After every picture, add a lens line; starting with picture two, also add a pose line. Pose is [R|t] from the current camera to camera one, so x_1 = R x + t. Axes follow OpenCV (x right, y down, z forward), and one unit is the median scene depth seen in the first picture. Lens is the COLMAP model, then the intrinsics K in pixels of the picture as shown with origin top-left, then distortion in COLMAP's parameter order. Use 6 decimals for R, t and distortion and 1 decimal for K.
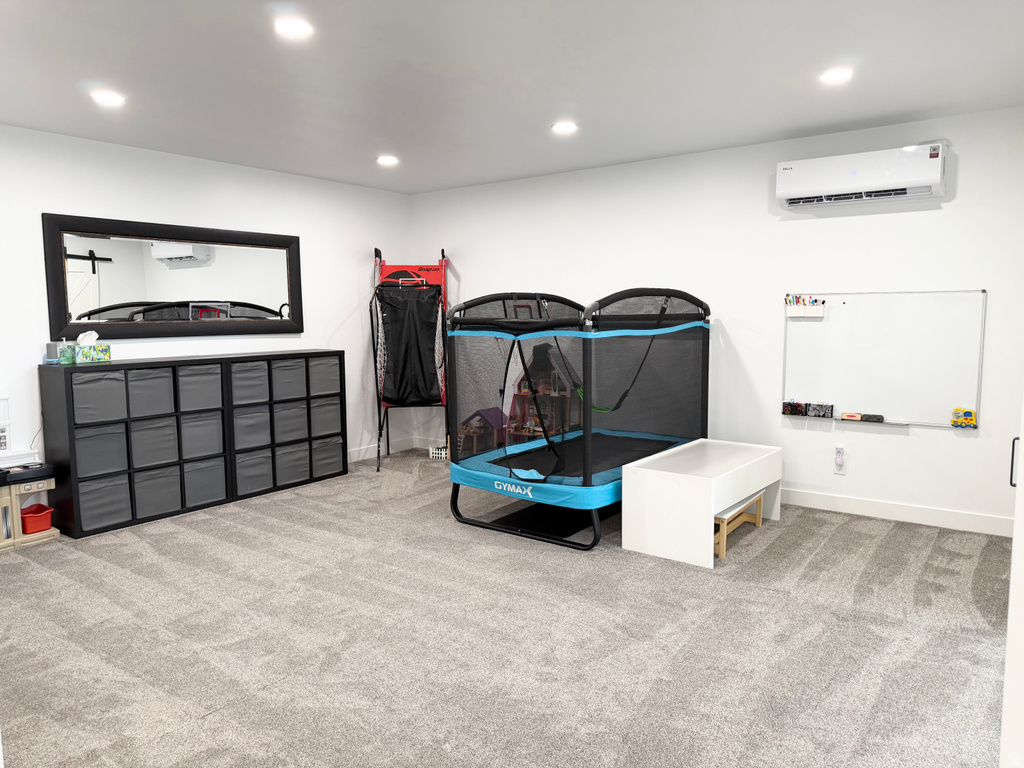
lens RADIAL K [[723.6, 0, 523.6], [0, 723.6, 381.7], [0, 0, 1]] dist [0.074796, -0.100120]
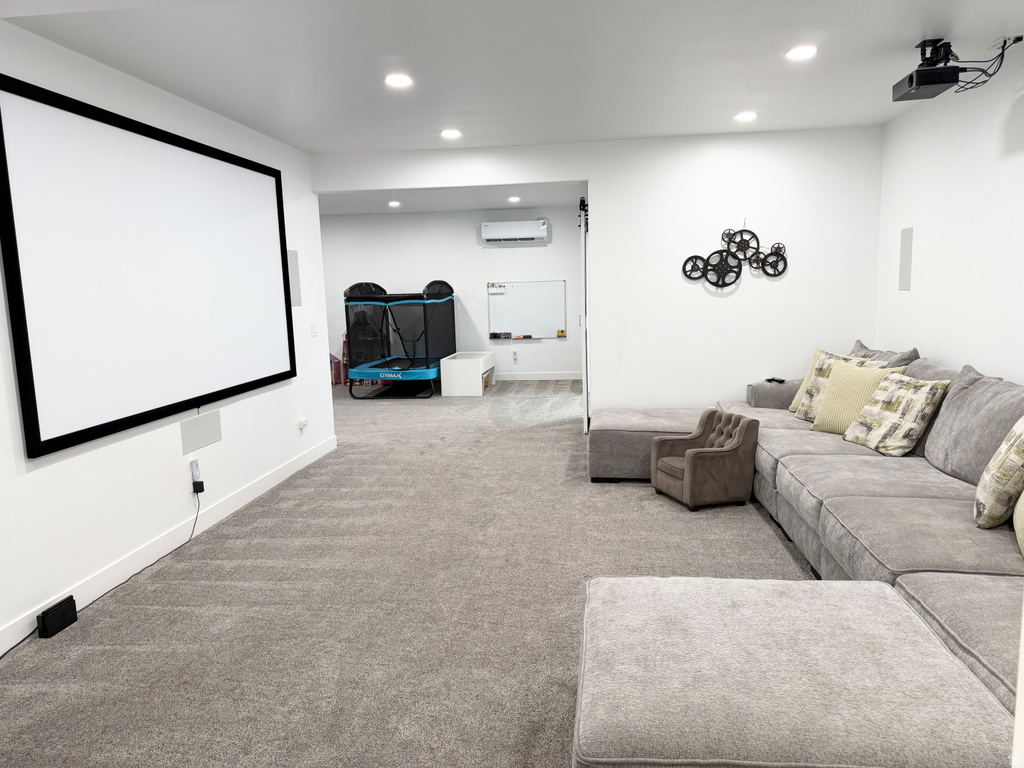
lens RADIAL K [[723.6, 0, 523.6], [0, 723.6, 381.7], [0, 0, 1]] dist [0.074796, -0.100120]
pose [[0.853526, -0.080409, 0.514809, -0.723219], [0.070684, 0.996756, 0.038495, 0.103211], [-0.516234, 0.003532, 0.856440, -0.950406]]
